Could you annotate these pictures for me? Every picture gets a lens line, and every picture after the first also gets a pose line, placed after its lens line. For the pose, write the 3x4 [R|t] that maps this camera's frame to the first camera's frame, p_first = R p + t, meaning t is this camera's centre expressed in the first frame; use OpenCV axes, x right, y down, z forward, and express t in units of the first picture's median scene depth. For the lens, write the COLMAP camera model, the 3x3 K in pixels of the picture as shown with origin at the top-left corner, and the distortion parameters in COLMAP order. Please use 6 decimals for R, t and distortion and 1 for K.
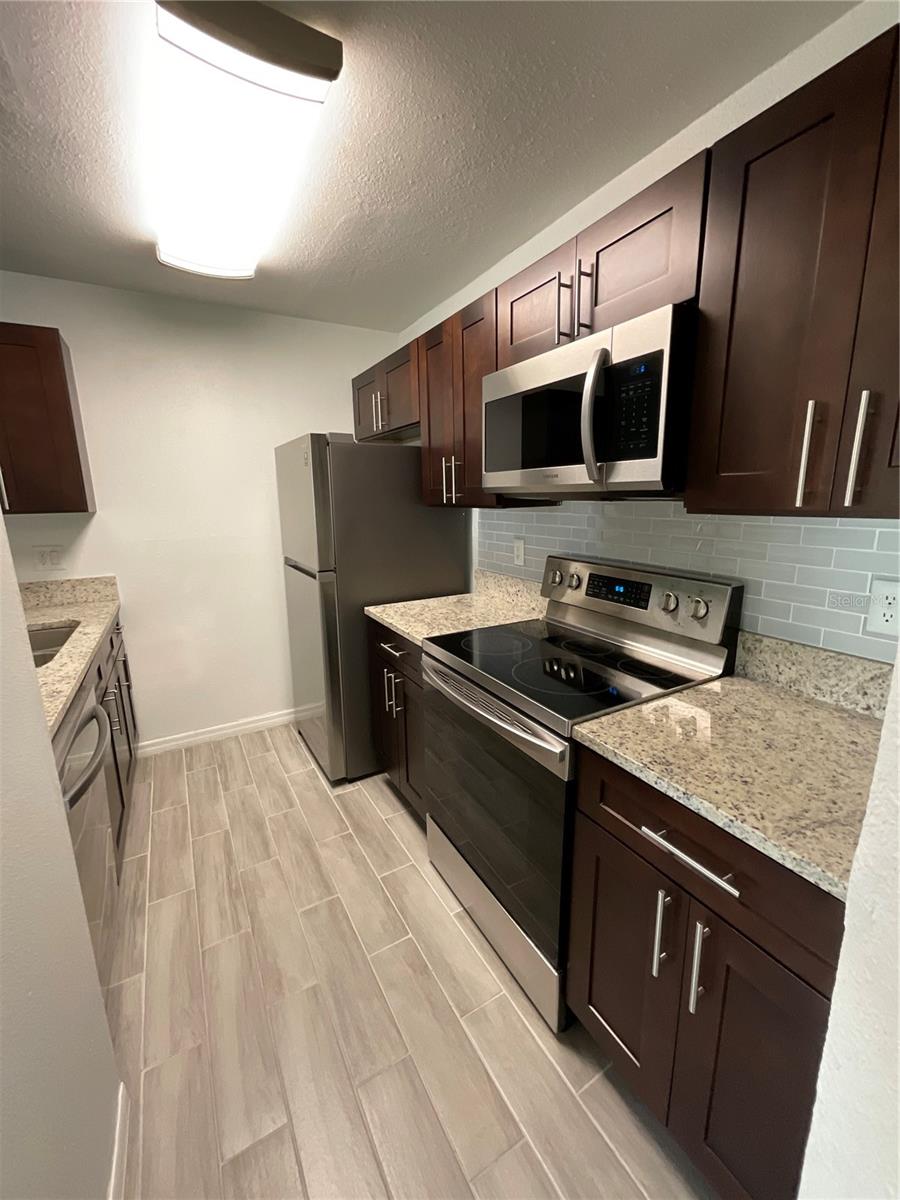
lens RADIAL K [[482.0, 0, 447.3], [0, 482.0, 596.2], [0, 0, 1]] dist [-0.003470, 0.000079]
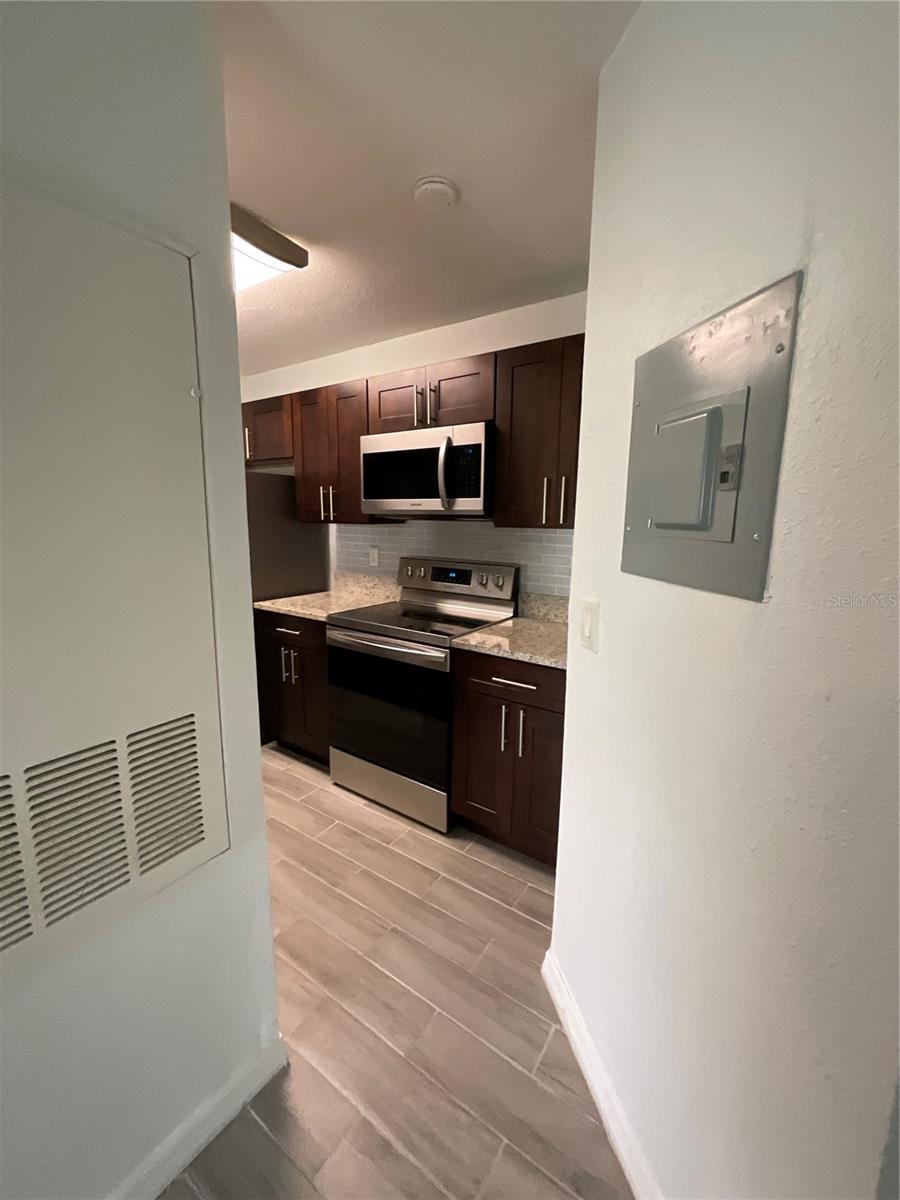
lens RADIAL K [[482.0, 0, 447.3], [0, 482.0, 596.2], [0, 0, 1]] dist [-0.003470, 0.000079]
pose [[0.897591, -0.043692, 0.438660, -0.435717], [0.063929, 0.997458, -0.031463, 0.124688], [-0.436170, 0.056284, 0.898102, -0.518719]]
